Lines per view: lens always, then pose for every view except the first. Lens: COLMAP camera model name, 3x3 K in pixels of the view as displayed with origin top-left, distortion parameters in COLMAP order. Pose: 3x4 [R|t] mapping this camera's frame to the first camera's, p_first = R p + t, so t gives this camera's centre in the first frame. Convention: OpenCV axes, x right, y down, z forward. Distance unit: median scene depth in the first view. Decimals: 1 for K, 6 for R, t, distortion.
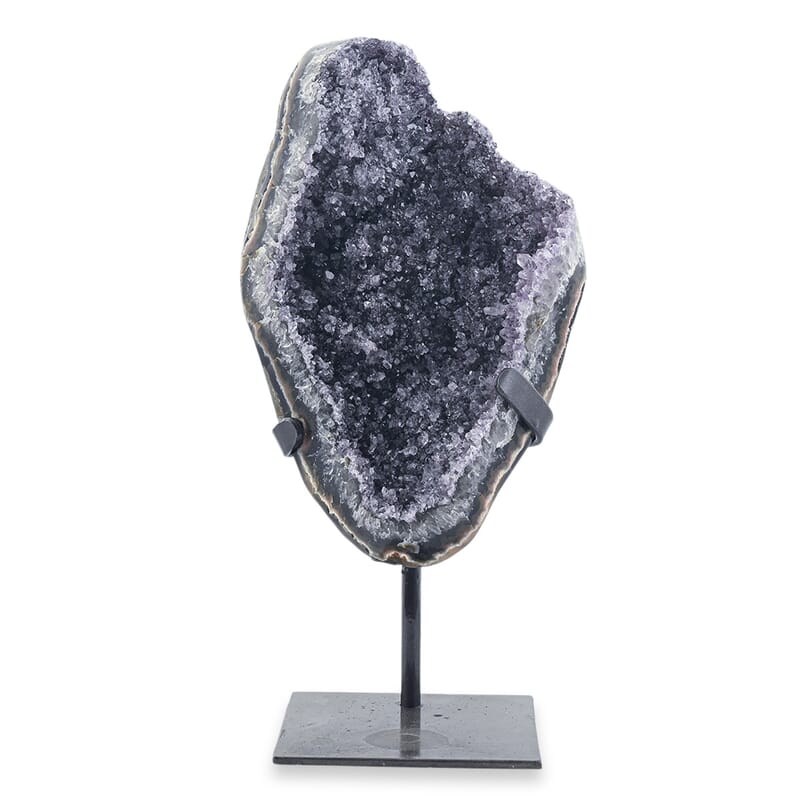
lens RADIAL K [[2417.1, 0, 400.0], [0, 2417.1, 400.0], [0, 0, 1]] dist [-0.058564, -0.412174]
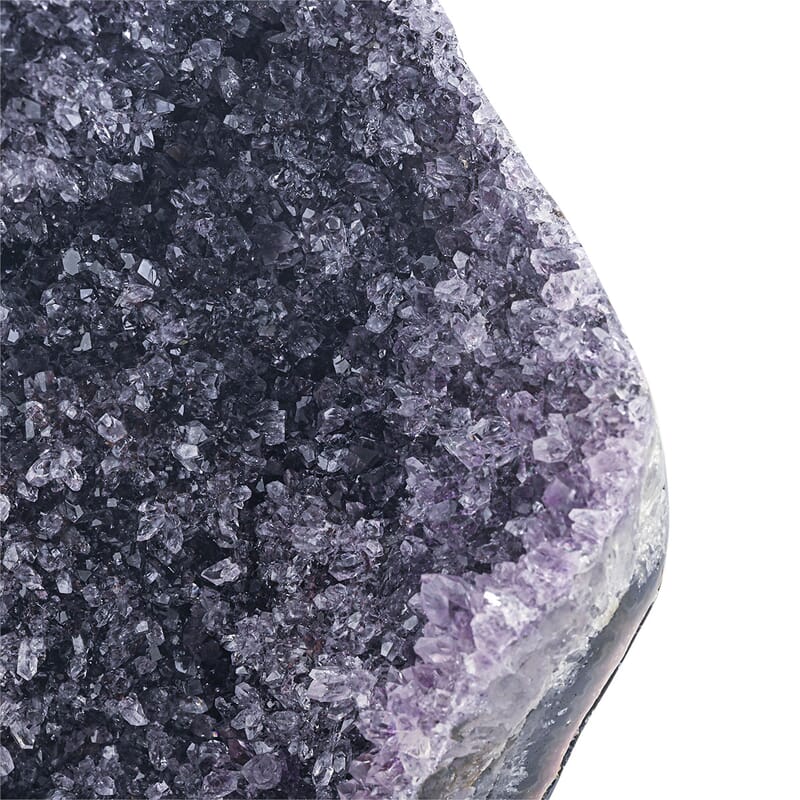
lens RADIAL K [[2417.1, 0, 400.0], [0, 2417.1, 400.0], [0, 0, 1]] dist [-0.058564, -0.412174]
pose [[0.985625, 0.158860, -0.057503, 0.058245], [-0.120555, 0.899771, 0.419380, -0.202185], [0.118363, -0.406419, 0.905988, 0.723617]]
